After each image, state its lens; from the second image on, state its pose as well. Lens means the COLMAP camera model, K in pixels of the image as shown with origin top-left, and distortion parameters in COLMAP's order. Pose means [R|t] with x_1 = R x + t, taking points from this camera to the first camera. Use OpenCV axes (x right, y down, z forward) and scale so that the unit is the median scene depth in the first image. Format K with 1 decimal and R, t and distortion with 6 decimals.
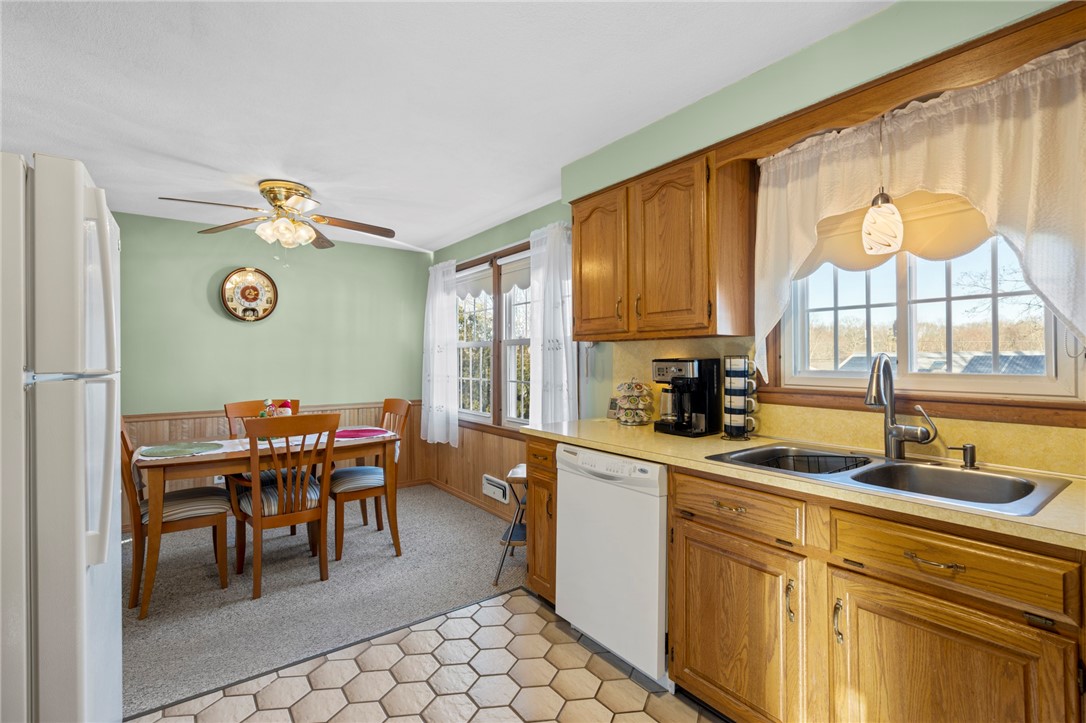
lens RADIAL K [[491.4, 0, 540.0], [0, 491.4, 356.4], [0, 0, 1]] dist [-0.000613, 0.000617]
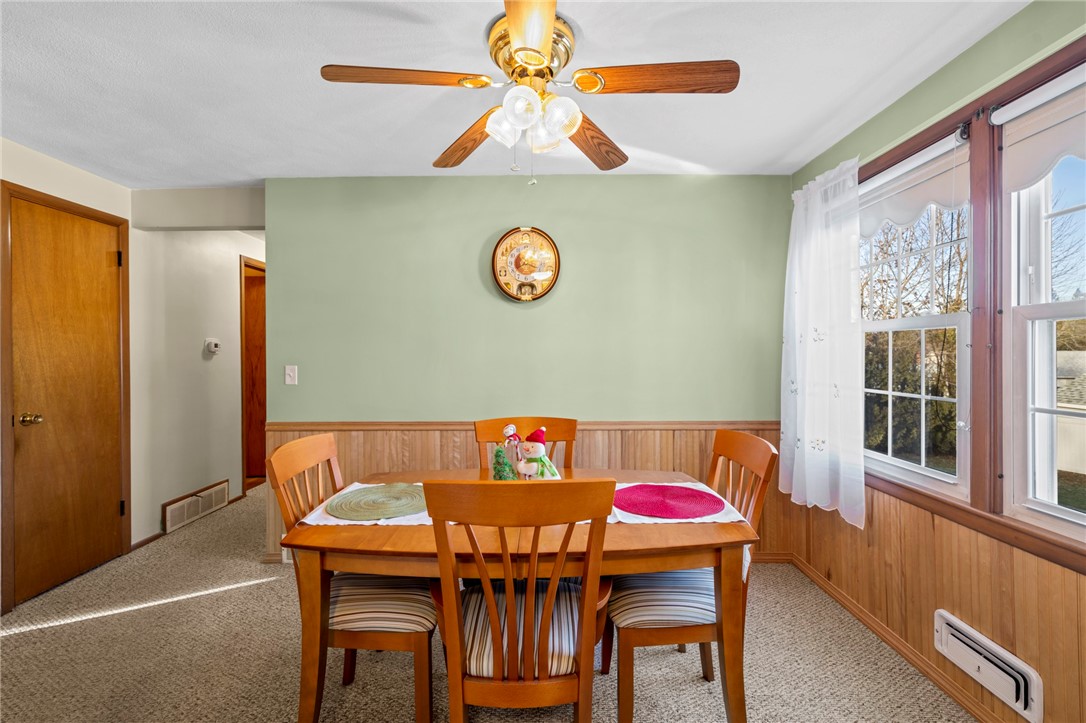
lens RADIAL K [[491.4, 0, 540.0], [0, 491.4, 356.4], [0, 0, 1]] dist [-0.000613, 0.000617]
pose [[0.800520, 0.003502, -0.599296, -0.144878], [0.003955, 0.999930, 0.011125, 0.001576], [0.599293, -0.011276, 0.800450, 0.443473]]
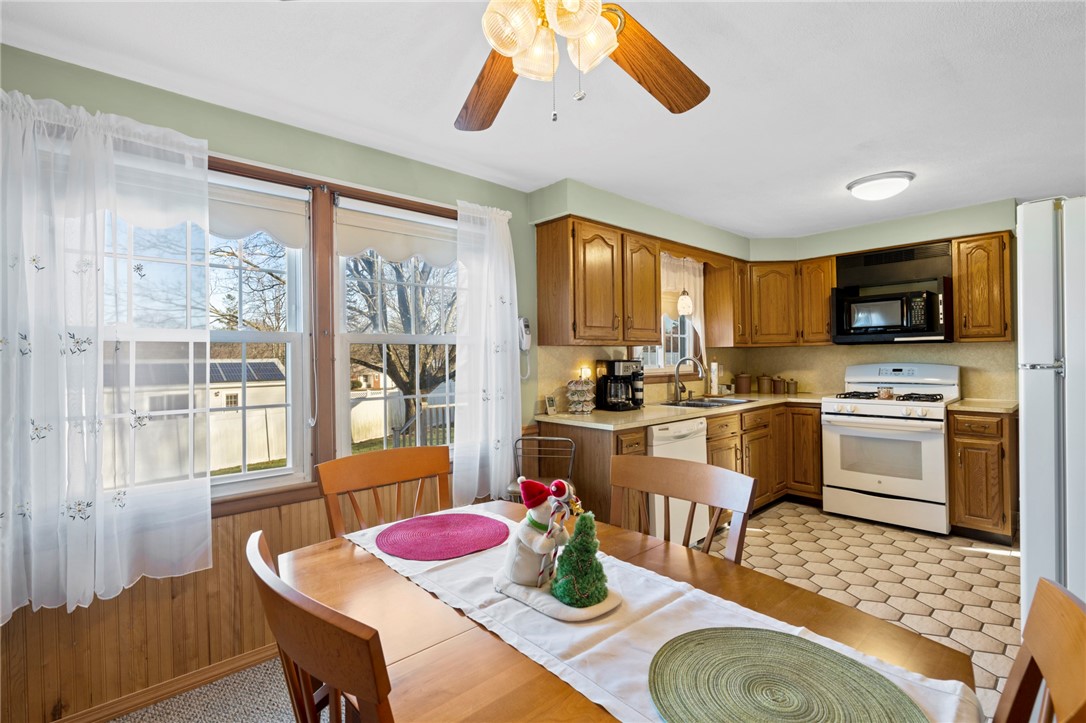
lens RADIAL K [[491.4, 0, 540.0], [0, 491.4, 356.4], [0, 0, 1]] dist [-0.000613, 0.000617]
pose [[-0.098453, 0.010923, 0.995082, -0.697481], [0.008564, 0.999912, -0.010128, 0.004015], [-0.995105, 0.007525, -0.098538, 0.824014]]
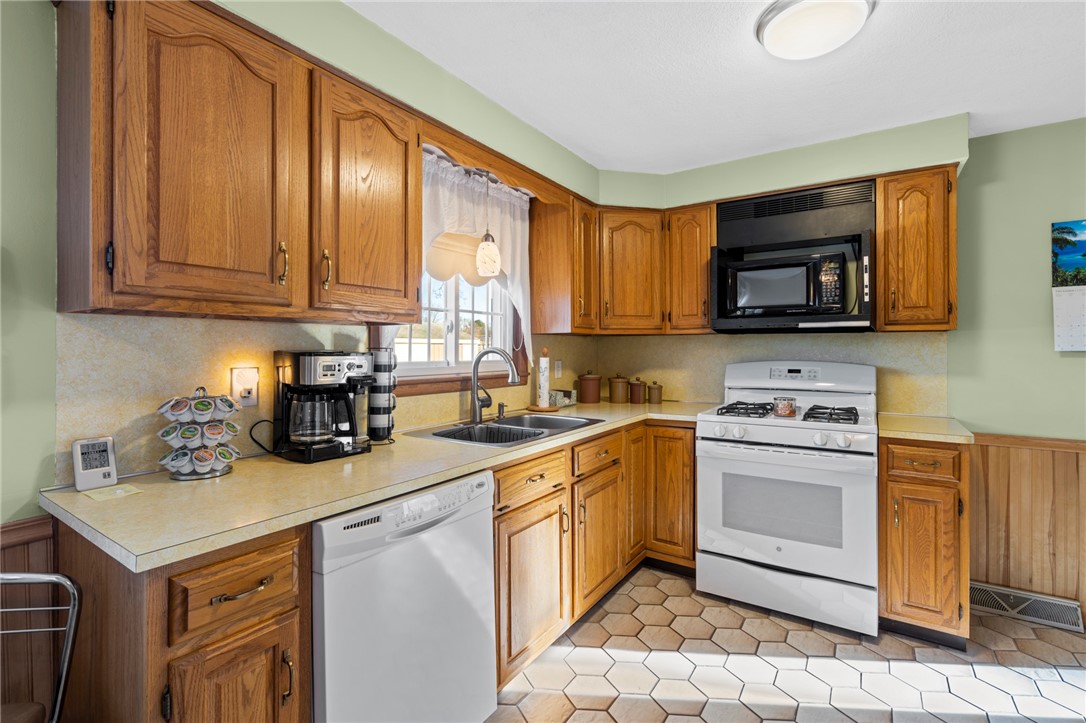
lens RADIAL K [[494.5, 0, 537.2], [0, 494.5, 346.8], [0, 0, 1]] dist [0.000355, 0.000254]
pose [[-0.330634, 0.009563, 0.943711, -0.292846], [-0.003521, 0.999929, -0.011367, 0.002986], [-0.943752, -0.007081, -0.330577, 0.562492]]
